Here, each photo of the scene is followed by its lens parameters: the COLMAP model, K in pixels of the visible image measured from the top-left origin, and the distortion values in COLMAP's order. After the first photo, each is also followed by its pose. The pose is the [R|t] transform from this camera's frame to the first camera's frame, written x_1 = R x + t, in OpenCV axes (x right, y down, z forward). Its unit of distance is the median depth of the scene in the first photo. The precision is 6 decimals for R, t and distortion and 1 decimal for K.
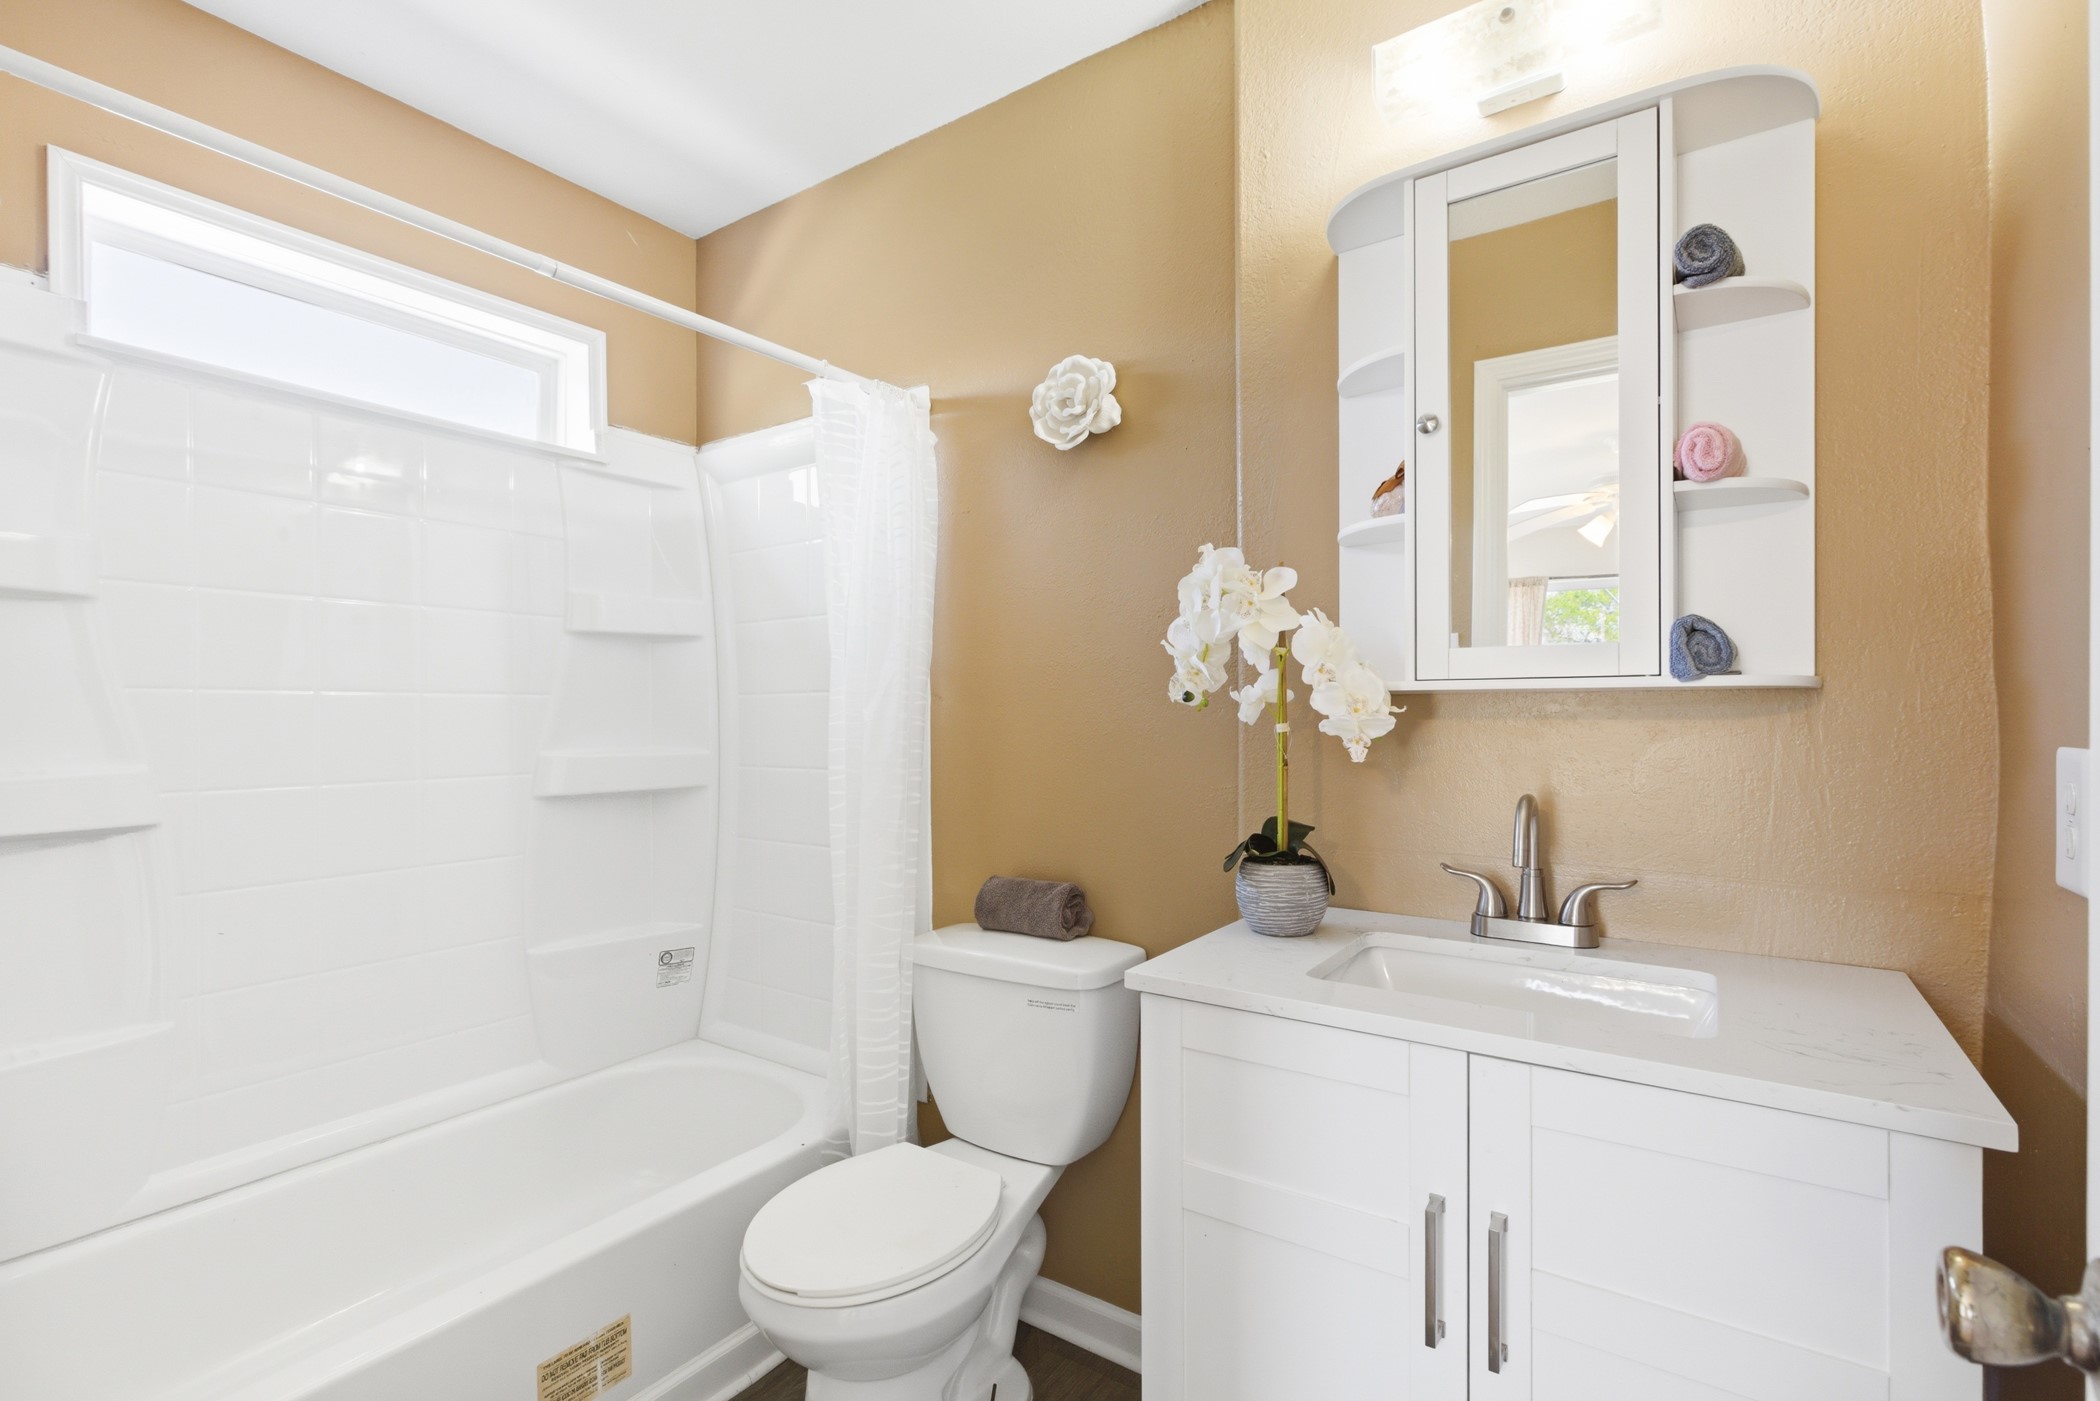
lens RADIAL K [[958.6, 0, 1058.0], [0, 958.6, 705.9], [0, 0, 1]] dist [-0.009209, 0.002285]
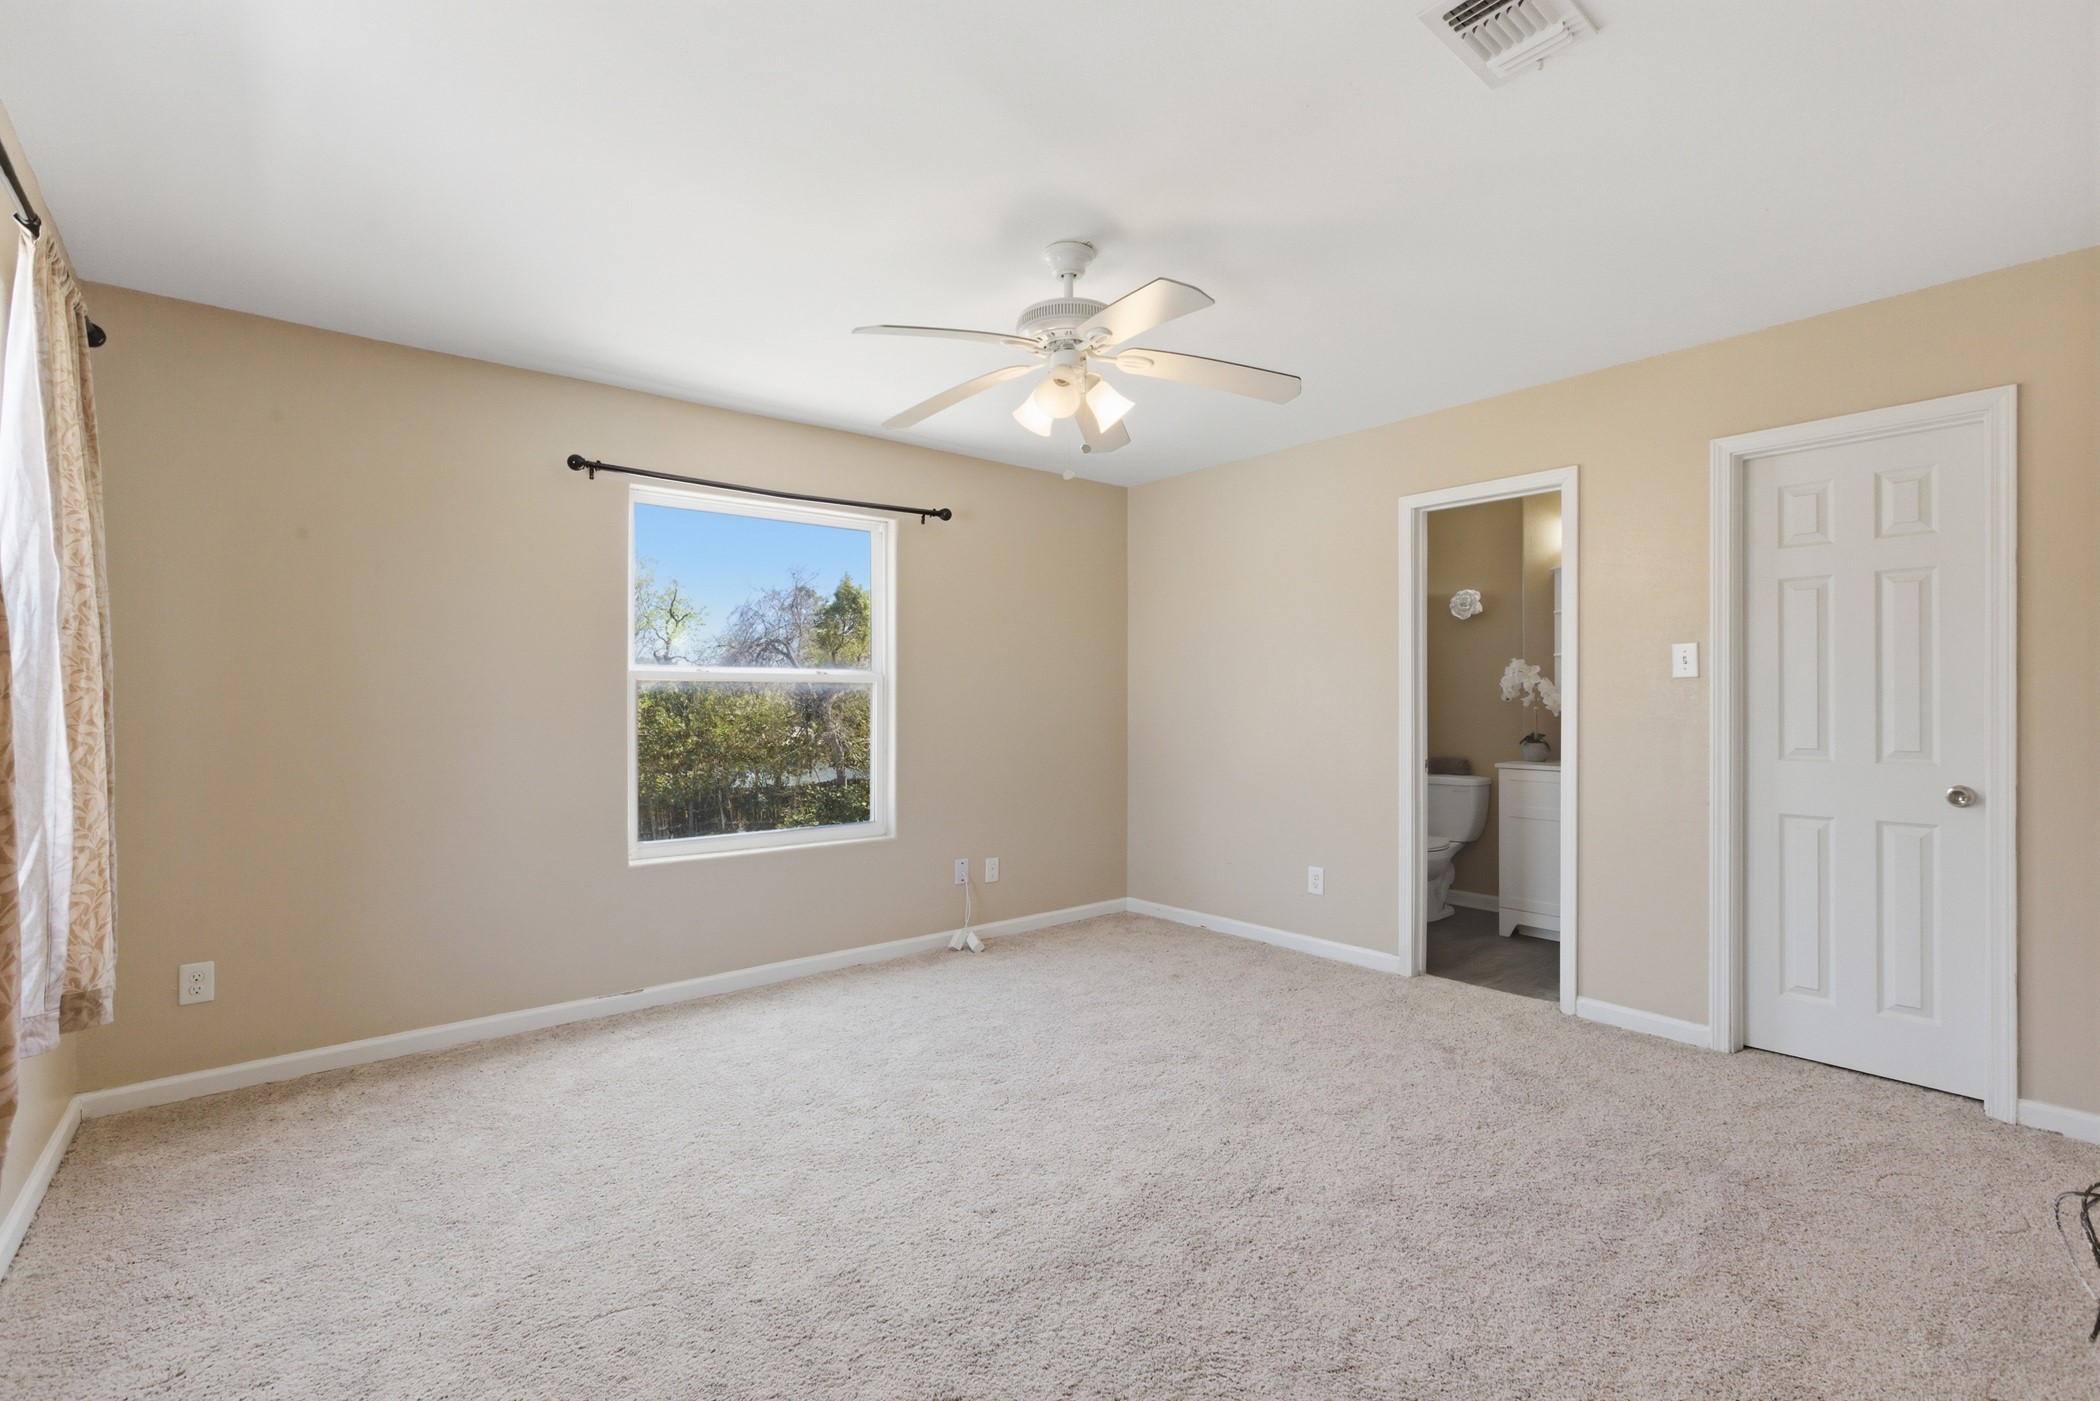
lens RADIAL K [[958.6, 0, 1062.5], [0, 958.6, 701.3], [0, 0, 1]] dist [-0.009209, 0.002285]
pose [[0.965959, -0.000287, -0.258694, -0.571041], [0.003885, 0.999903, 0.013400, -0.060194], [0.258665, -0.013949, 0.965866, -3.012601]]
